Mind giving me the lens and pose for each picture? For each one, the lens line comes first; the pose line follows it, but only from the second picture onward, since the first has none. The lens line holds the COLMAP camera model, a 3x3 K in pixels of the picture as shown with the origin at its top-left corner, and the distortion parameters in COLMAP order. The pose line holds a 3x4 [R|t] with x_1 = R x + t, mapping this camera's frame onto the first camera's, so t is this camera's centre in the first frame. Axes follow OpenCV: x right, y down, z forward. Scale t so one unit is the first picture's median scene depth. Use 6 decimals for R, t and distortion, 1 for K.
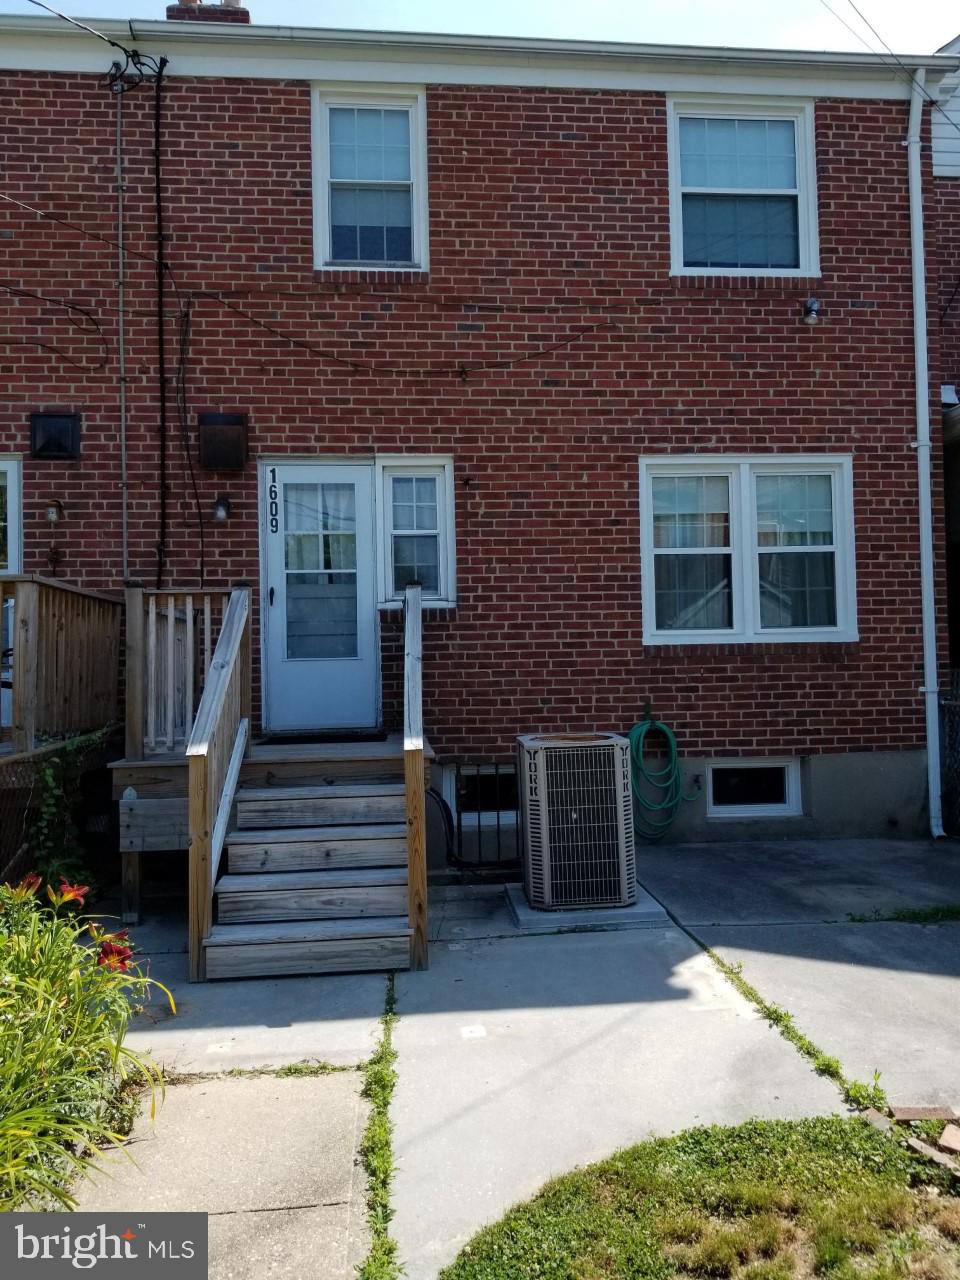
lens RADIAL K [[1008.1, 0, 482.7], [0, 1008.1, 643.8], [0, 0, 1]] dist [0.015955, -0.043491]
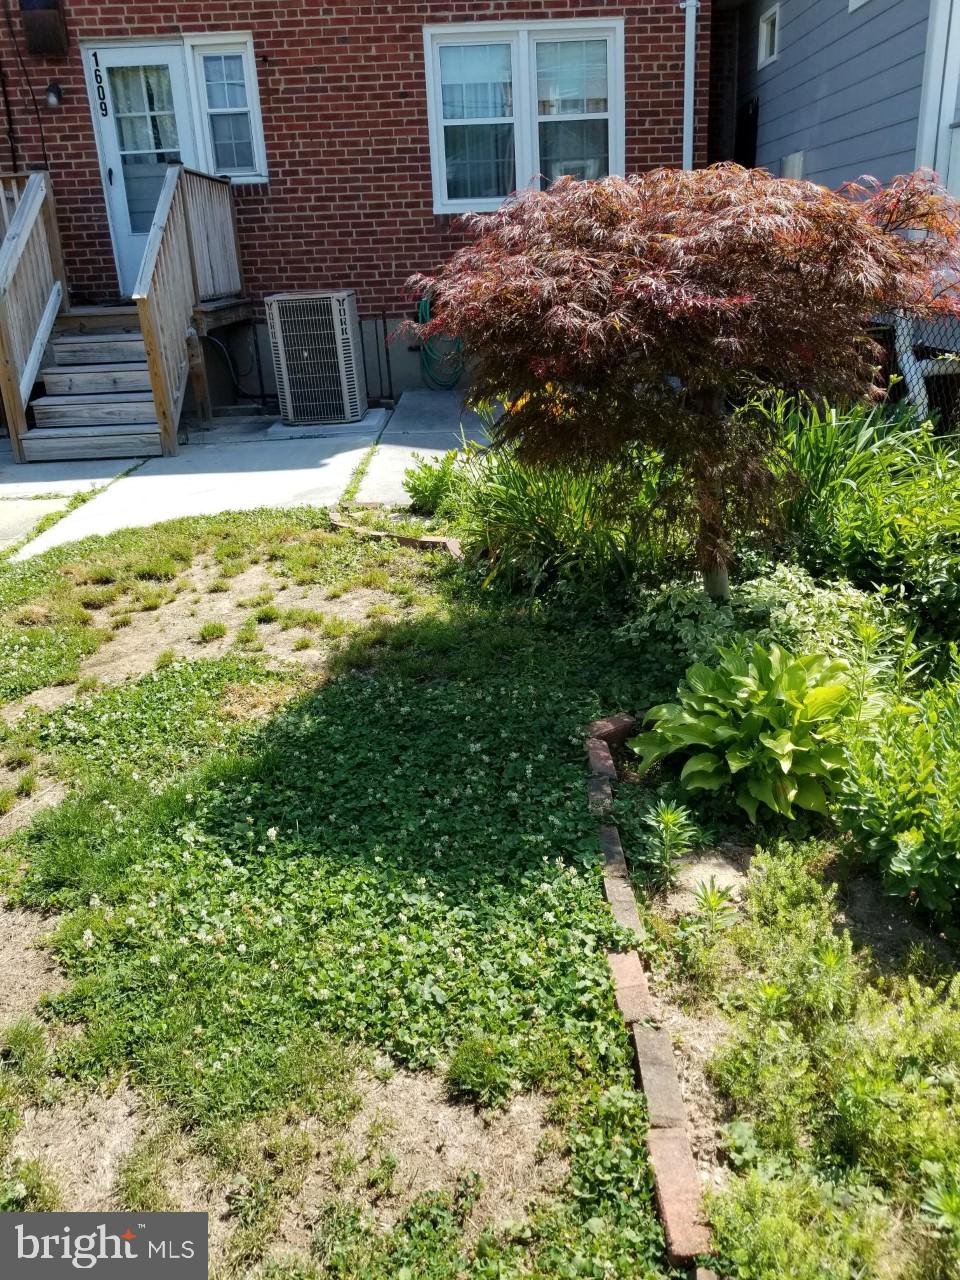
lens RADIAL K [[1008.1, 0, 476.8], [0, 1008.1, 651.8], [0, 0, 1]] dist [0.015955, -0.043491]
pose [[0.998019, 0.005411, -0.062688, 0.287129], [0.019645, 0.919695, 0.392141, 0.009869], [0.059775, -0.392595, 0.917767, -0.261313]]
